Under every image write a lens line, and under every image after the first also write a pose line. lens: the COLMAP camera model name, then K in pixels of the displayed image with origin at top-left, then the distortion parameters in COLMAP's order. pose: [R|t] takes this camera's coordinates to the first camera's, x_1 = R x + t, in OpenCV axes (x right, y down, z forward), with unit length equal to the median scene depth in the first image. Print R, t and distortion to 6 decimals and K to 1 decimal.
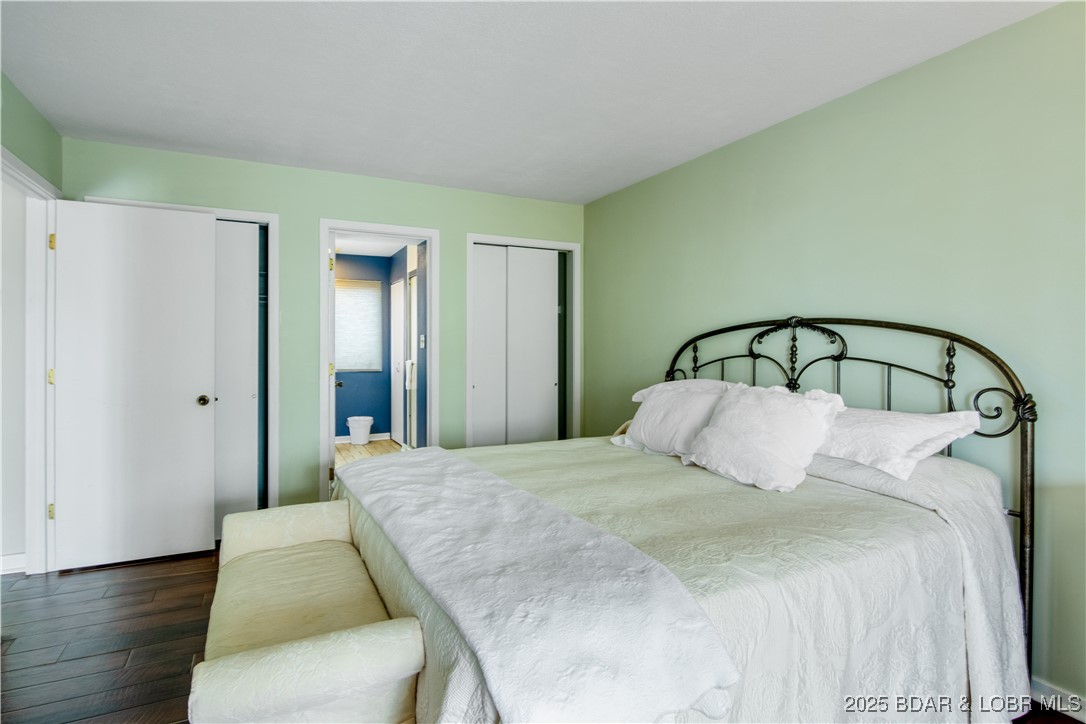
lens RADIAL K [[543.6, 0, 523.1], [0, 543.6, 343.8], [0, 0, 1]] dist [0.000995, -0.009868]
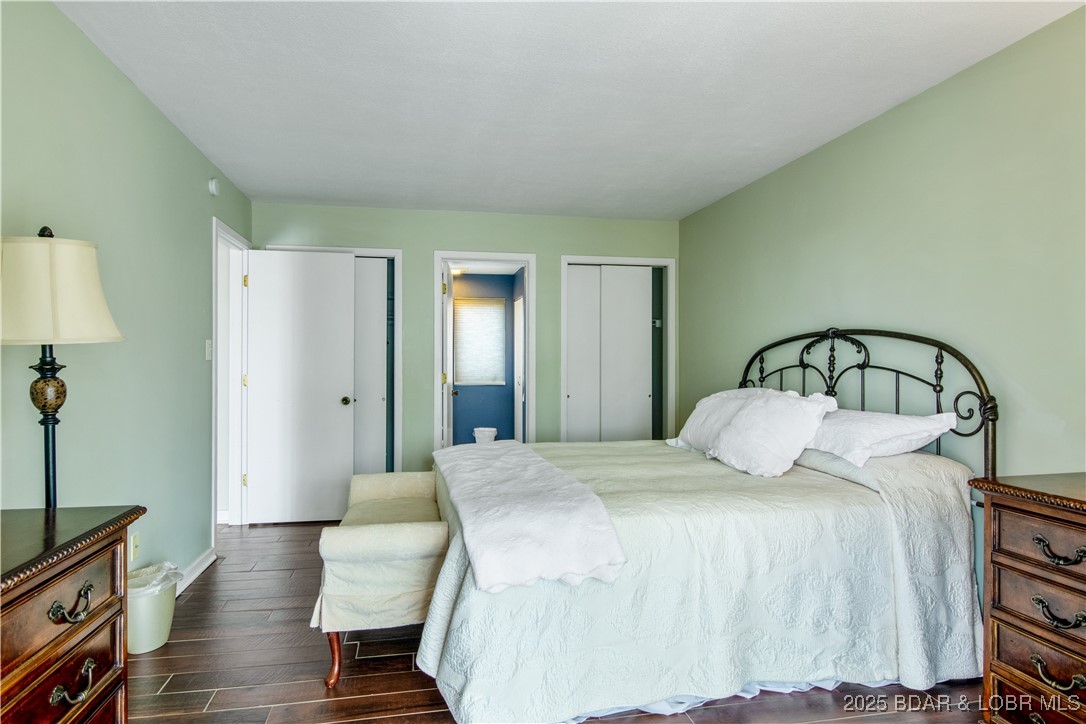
lens RADIAL K [[607.2, 0, 513.1], [0, 607.2, 359.5], [0, 0, 1]] dist [-0.002846, -0.007858]
pose [[0.959300, -0.000173, -0.282390, 0.216231], [-0.000619, 0.999996, -0.002716, 0.013559], [0.282390, 0.002781, 0.959296, -0.288910]]
